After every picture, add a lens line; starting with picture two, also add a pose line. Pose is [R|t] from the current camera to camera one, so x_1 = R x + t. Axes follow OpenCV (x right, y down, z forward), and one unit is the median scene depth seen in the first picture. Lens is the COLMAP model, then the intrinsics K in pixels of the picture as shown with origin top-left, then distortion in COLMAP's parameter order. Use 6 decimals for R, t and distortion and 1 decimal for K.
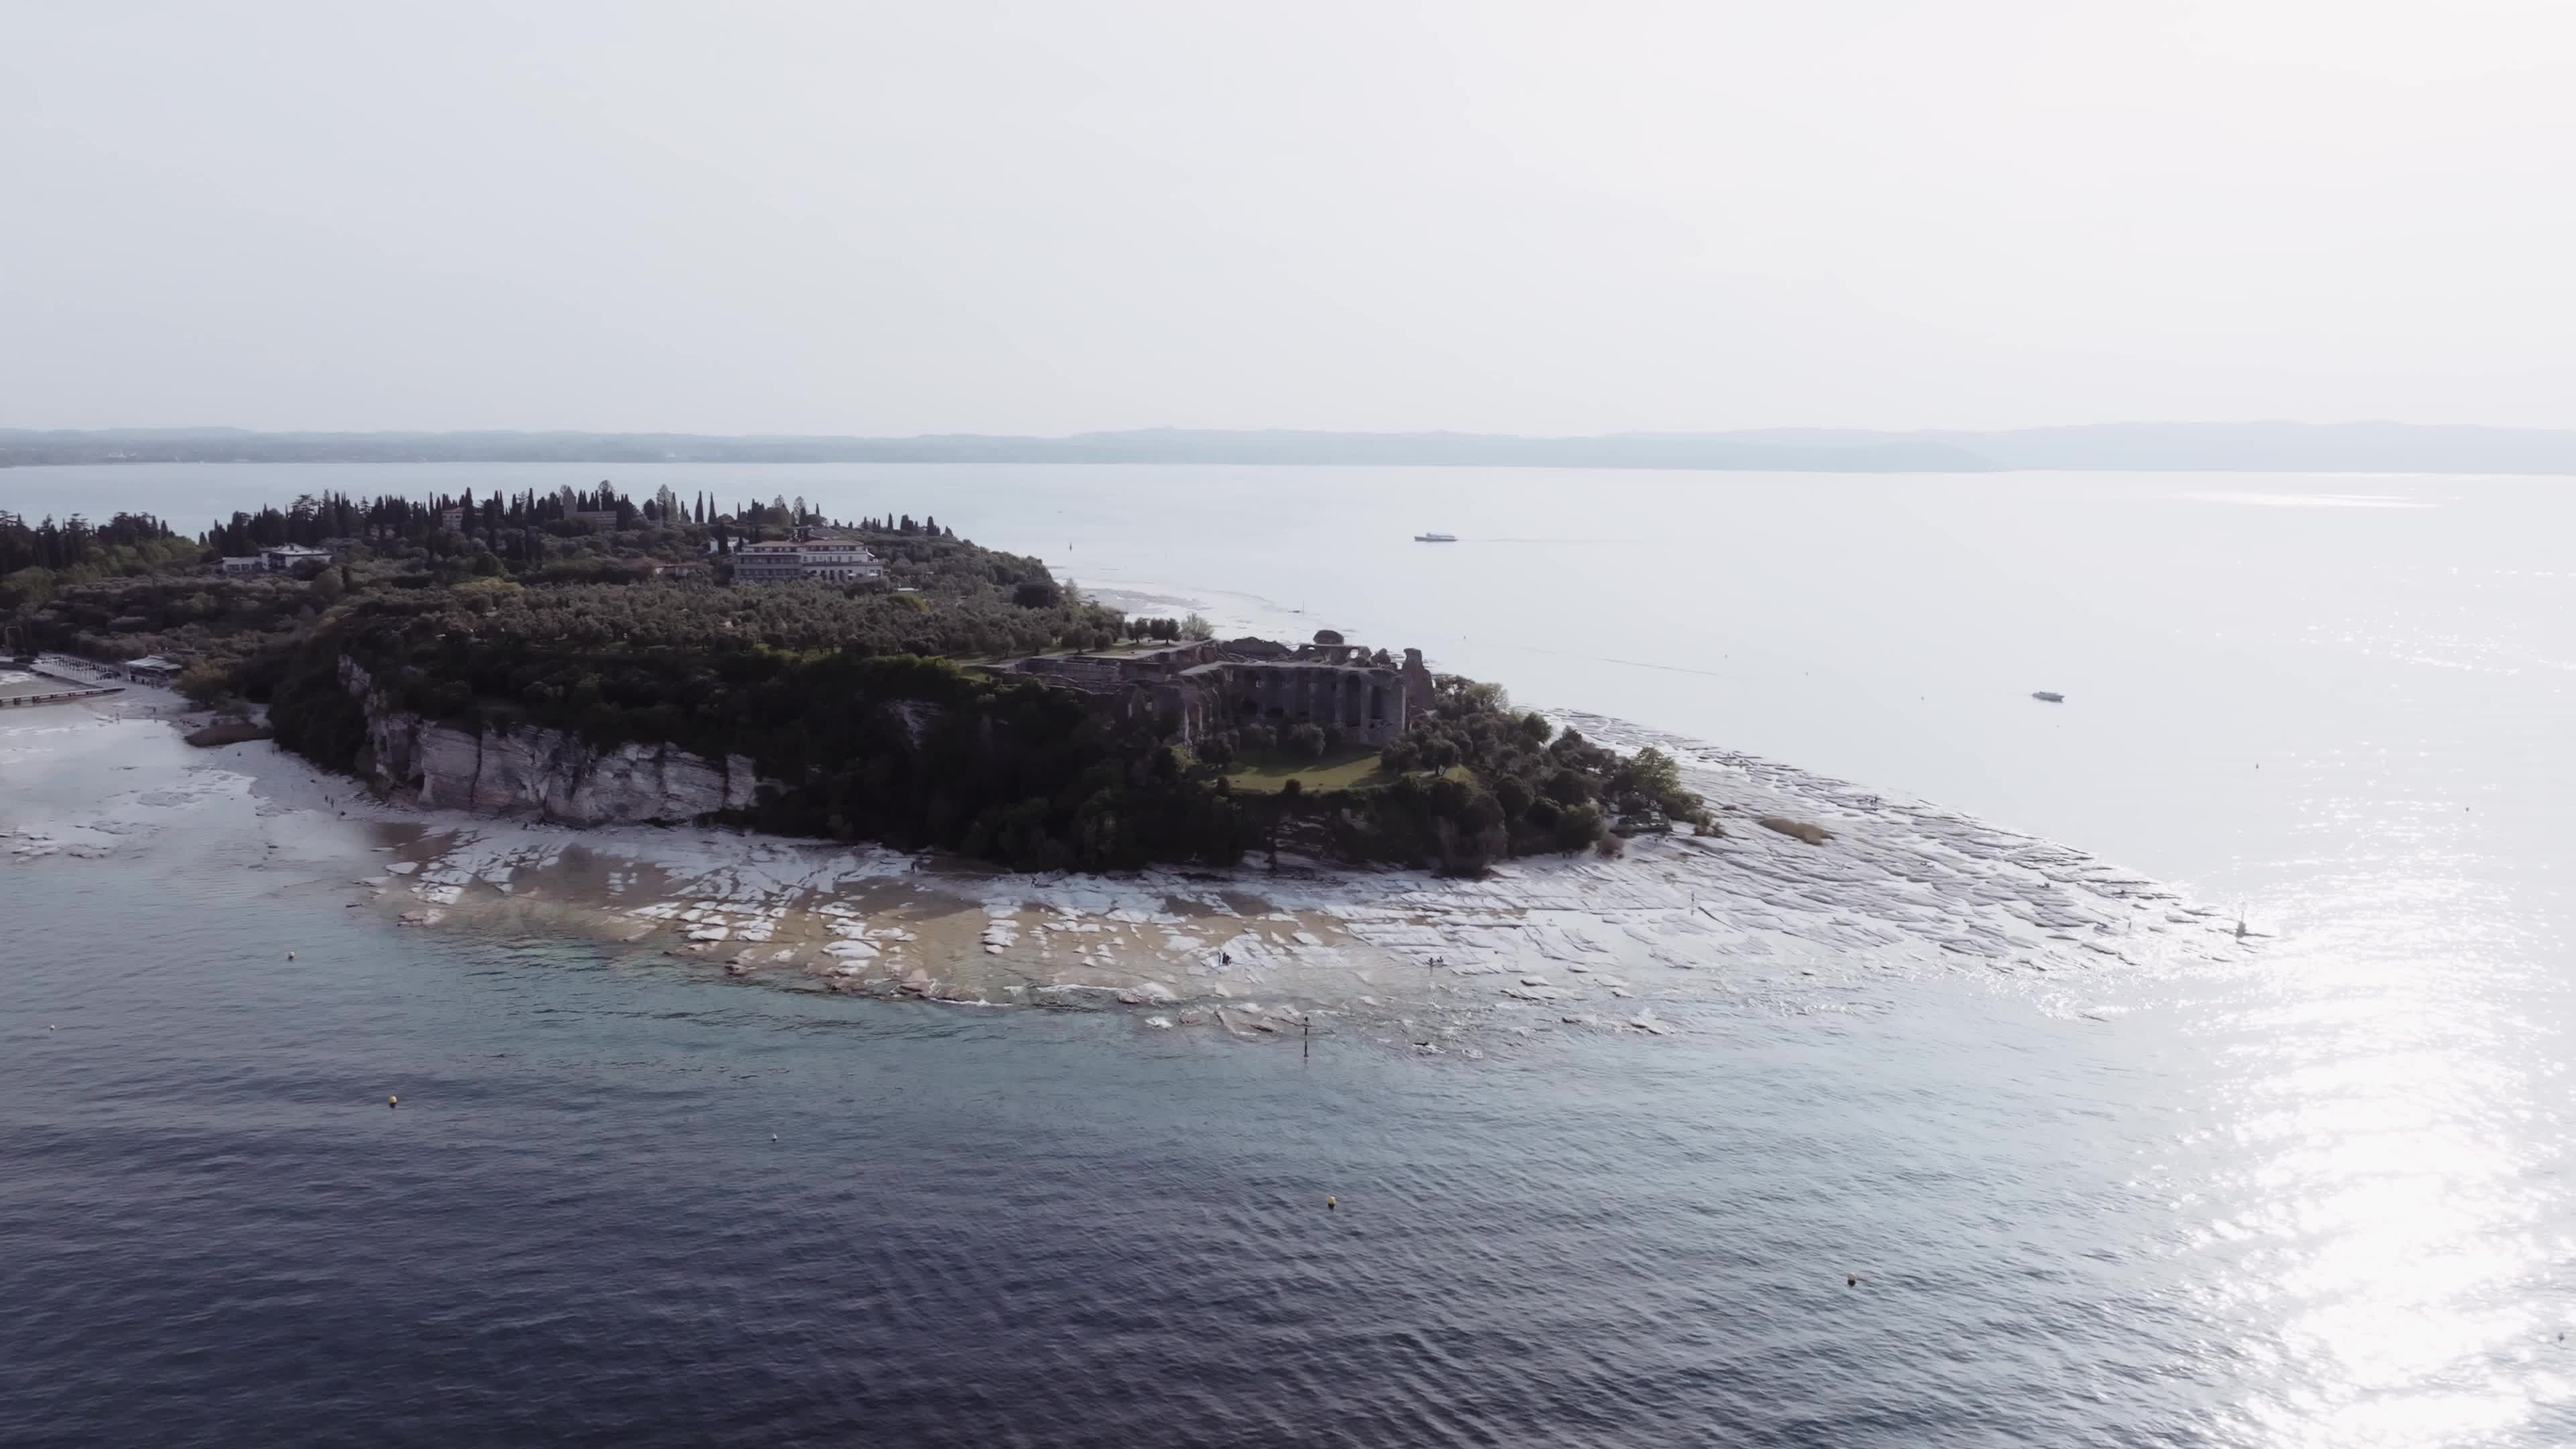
lens RADIAL K [[1809.2, 0, 1283.8], [0, 1809.2, 737.3], [0, 0, 1]] dist [-0.002845, 0.012414]
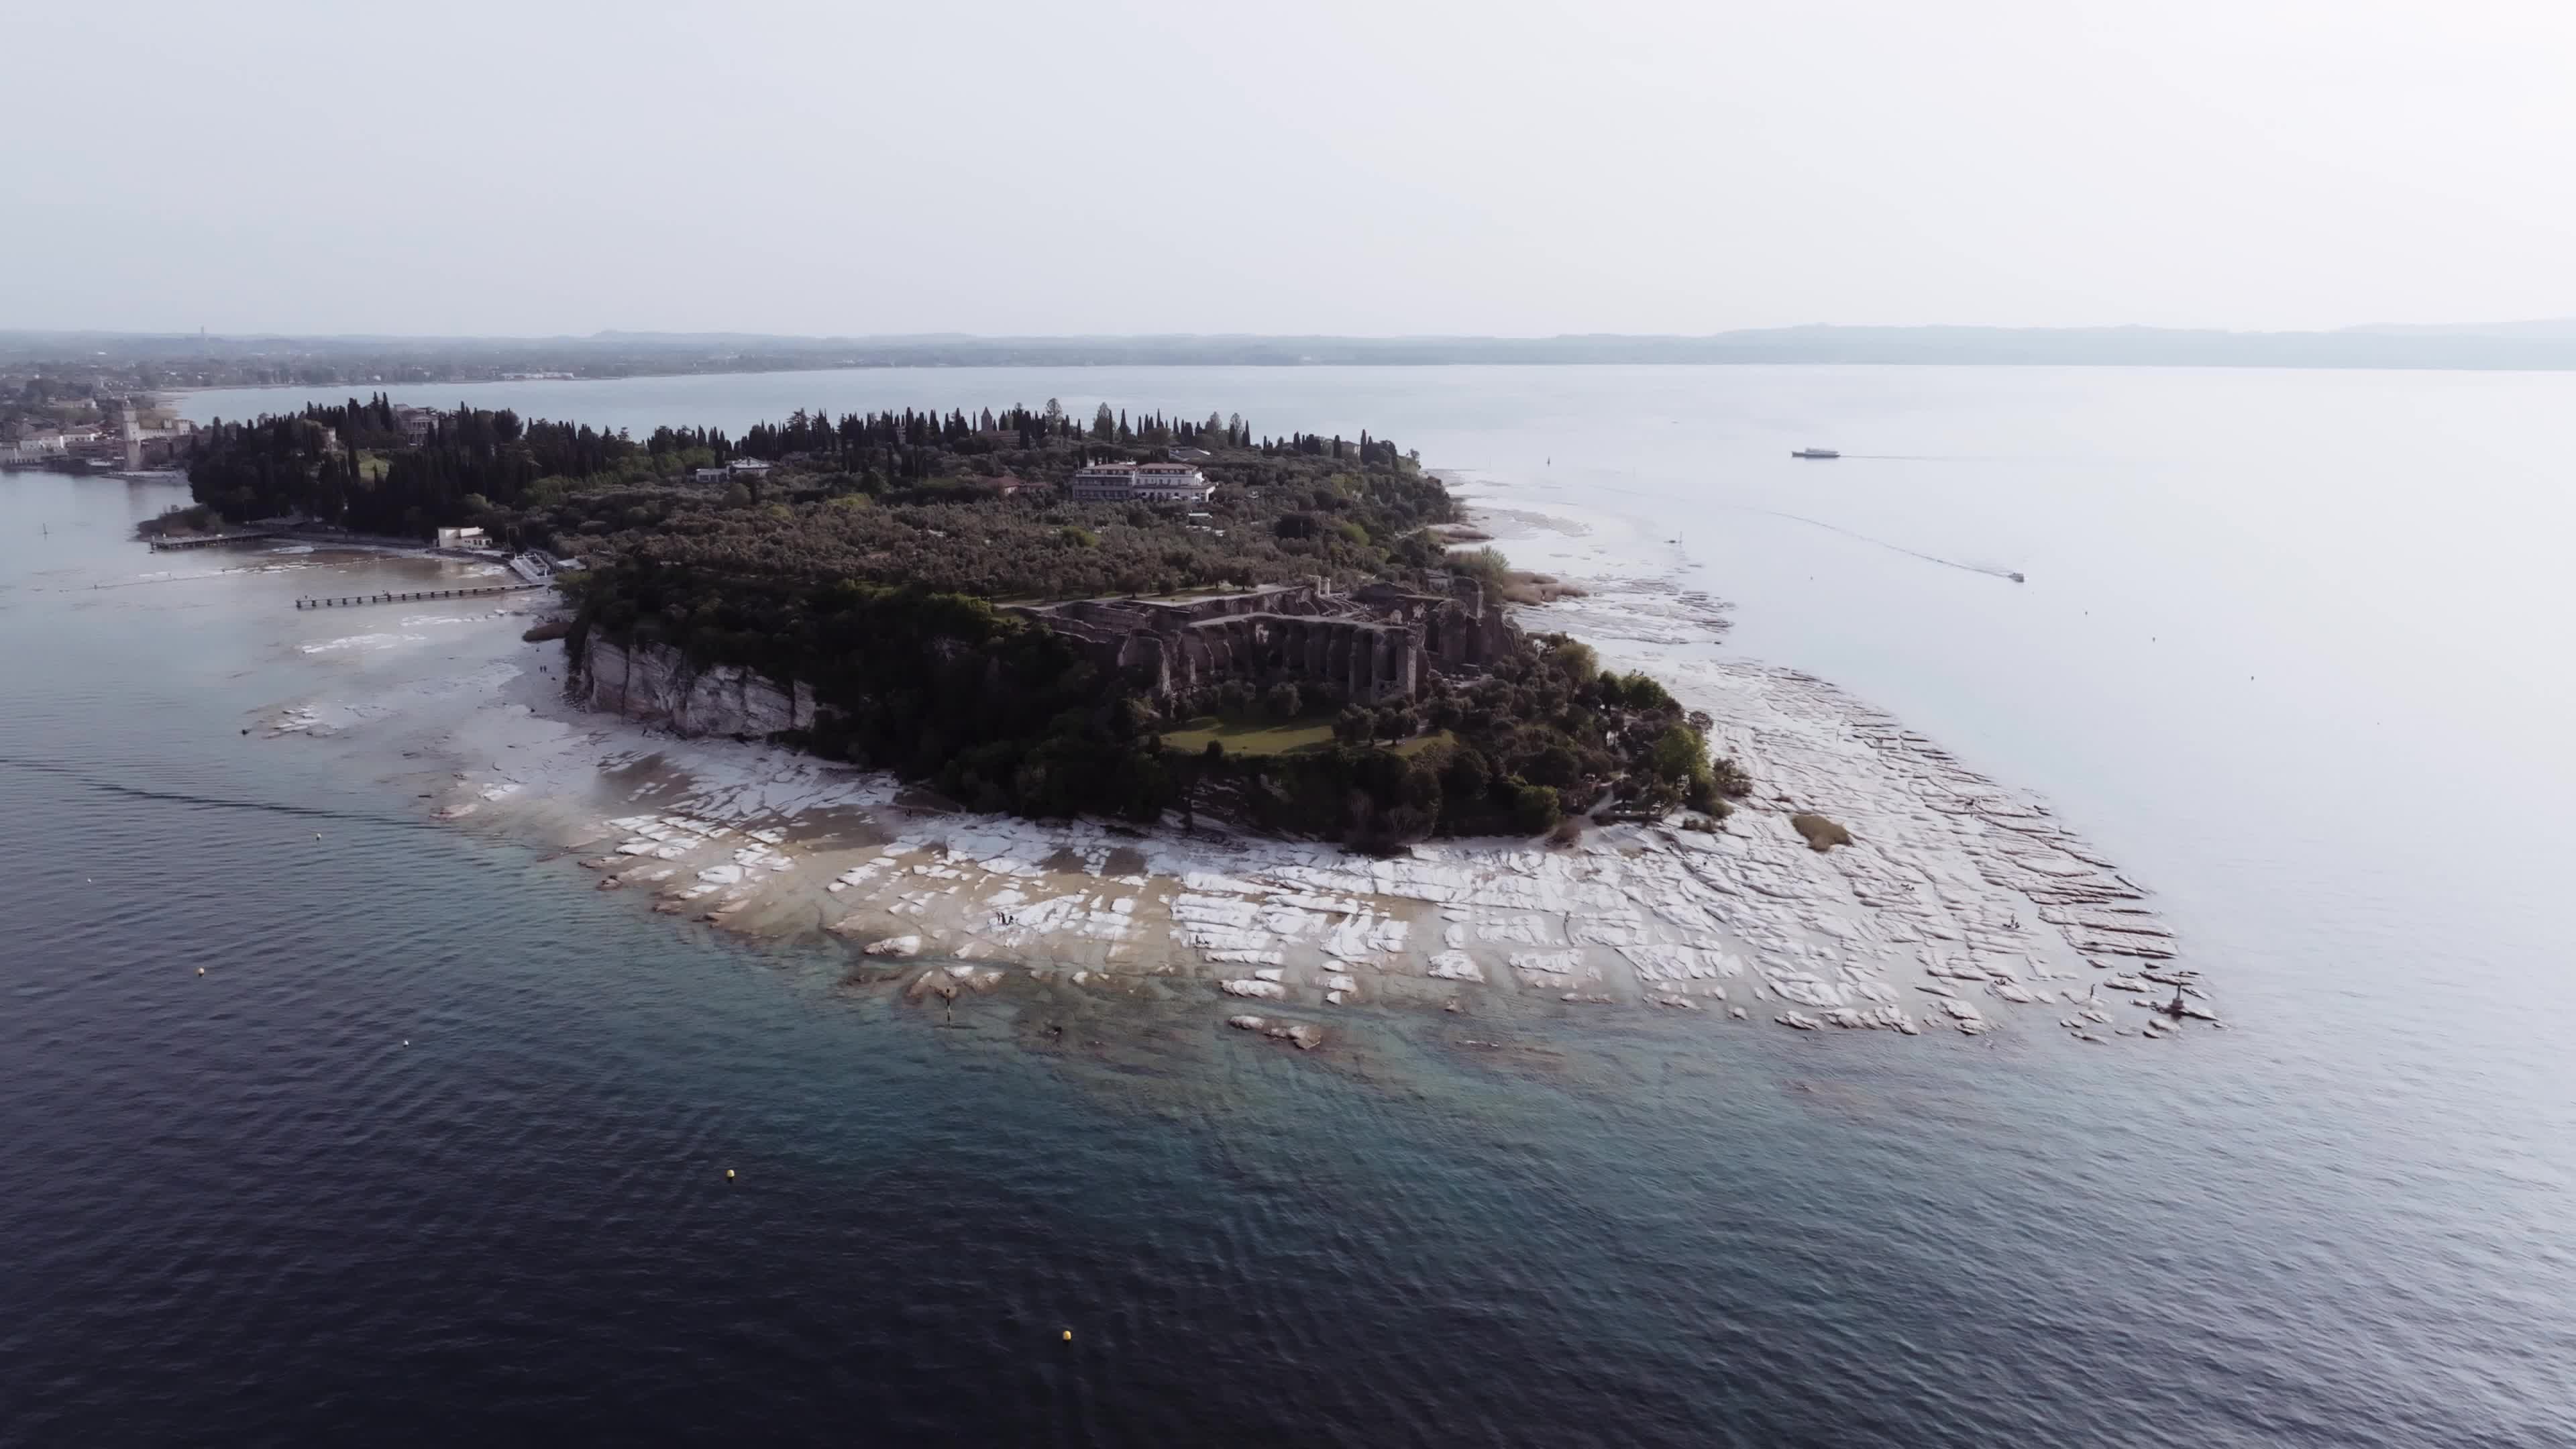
lens RADIAL K [[1809.2, 0, 1287.9], [0, 1809.2, 714.4], [0, 0, 1]] dist [-0.002845, 0.012414]
pose [[0.938340, 0.063692, -0.339795, 0.342456], [-0.049321, 0.997492, 0.050773, -0.039593], [0.342176, -0.030883, 0.939128, 0.072174]]
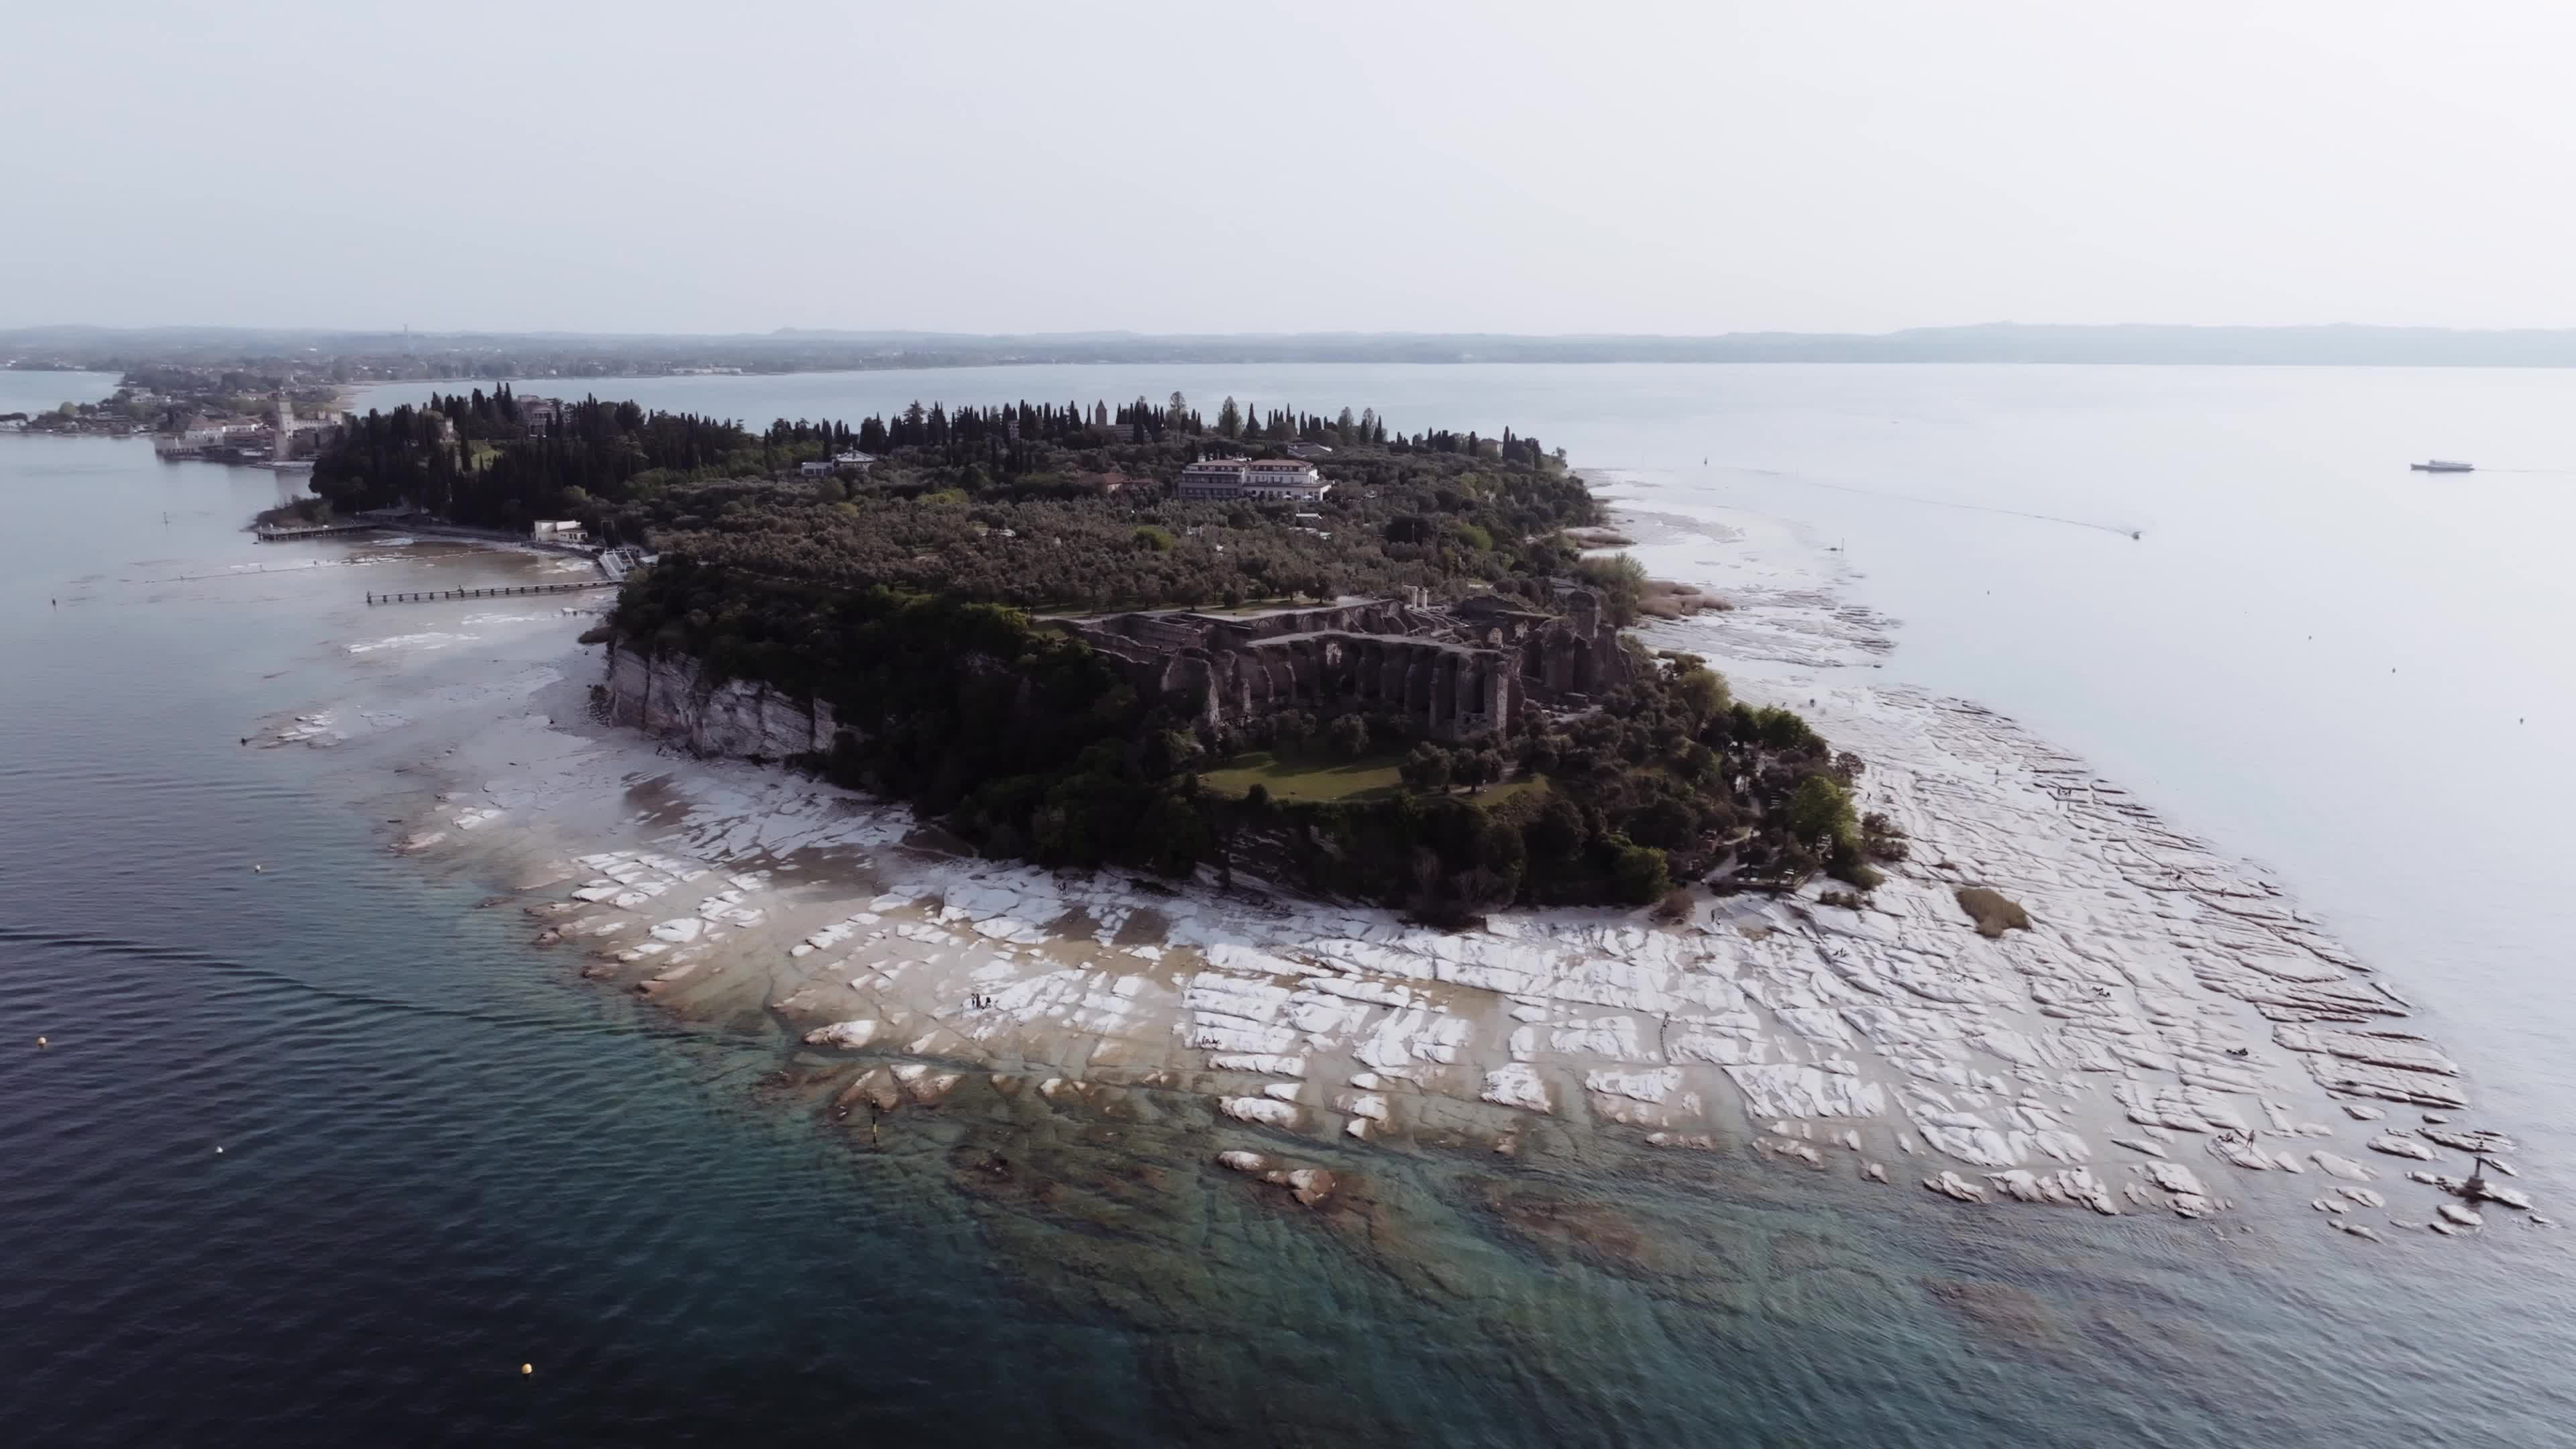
lens RADIAL K [[1809.2, 0, 1289.1], [0, 1809.2, 716.1], [0, 0, 1]] dist [-0.002845, 0.012414]
pose [[0.904039, 0.082262, -0.419459, 0.333147], [-0.064065, 0.996299, 0.057313, -0.052257], [0.422622, -0.024941, 0.905963, 0.218257]]
